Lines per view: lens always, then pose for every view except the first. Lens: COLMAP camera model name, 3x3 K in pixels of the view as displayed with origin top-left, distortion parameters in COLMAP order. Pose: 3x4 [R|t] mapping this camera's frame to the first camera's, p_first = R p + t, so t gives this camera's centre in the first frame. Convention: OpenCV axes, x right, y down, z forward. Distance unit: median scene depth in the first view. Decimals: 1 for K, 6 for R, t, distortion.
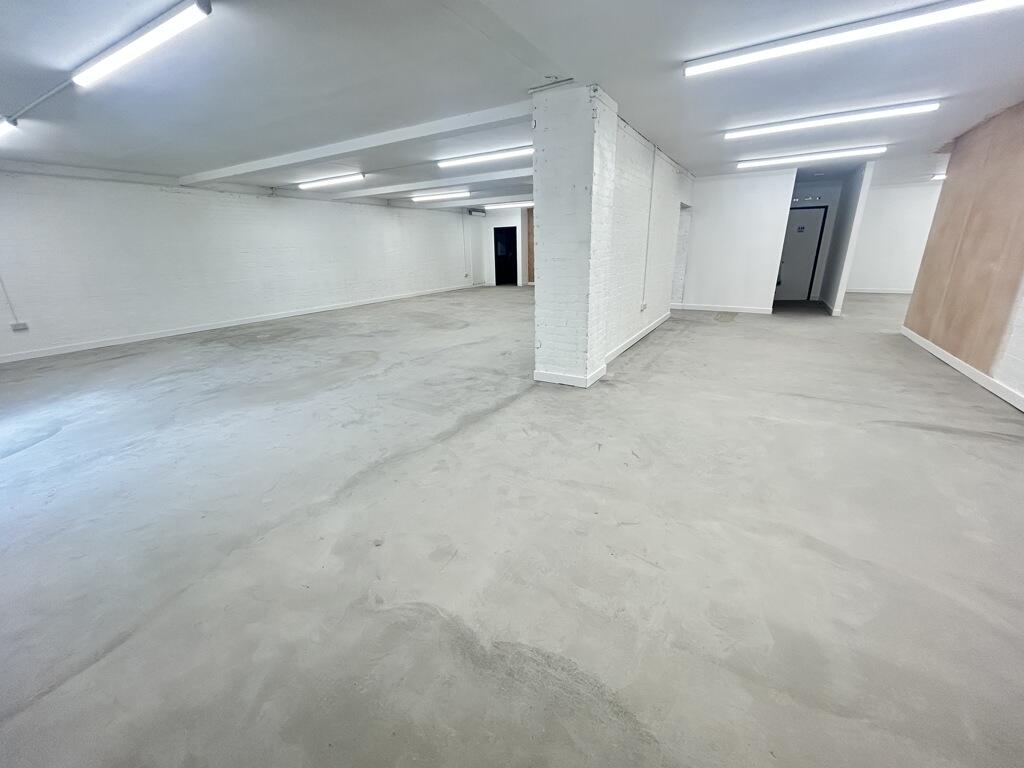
lens RADIAL K [[412.1, 0, 512.0], [0, 412.1, 384.0], [0, 0, 1]] dist [0.000007, 0.000084]
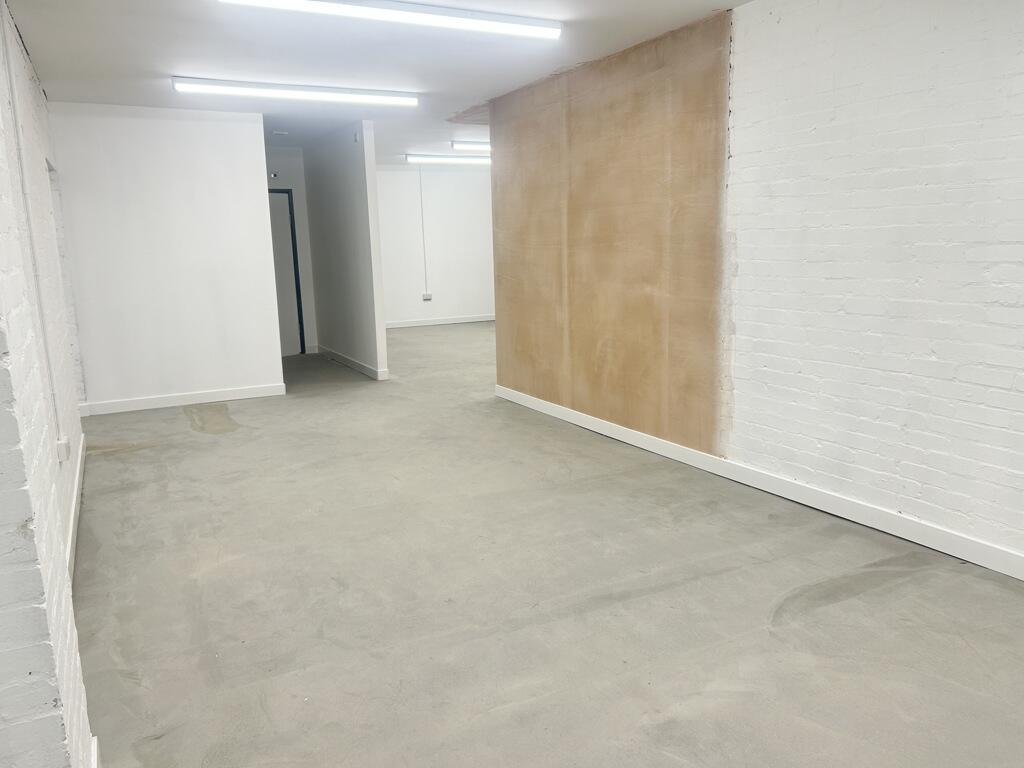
lens RADIAL K [[775.6, 0, 512.0], [0, 775.6, 384.0], [0, 0, 1]] dist [0.088105, -0.118923]
pose [[0.527794, -0.151450, 0.835761, -0.005366], [0.282435, 0.959276, -0.004529, -0.115967], [-0.801040, 0.238439, 0.549074, 0.308497]]
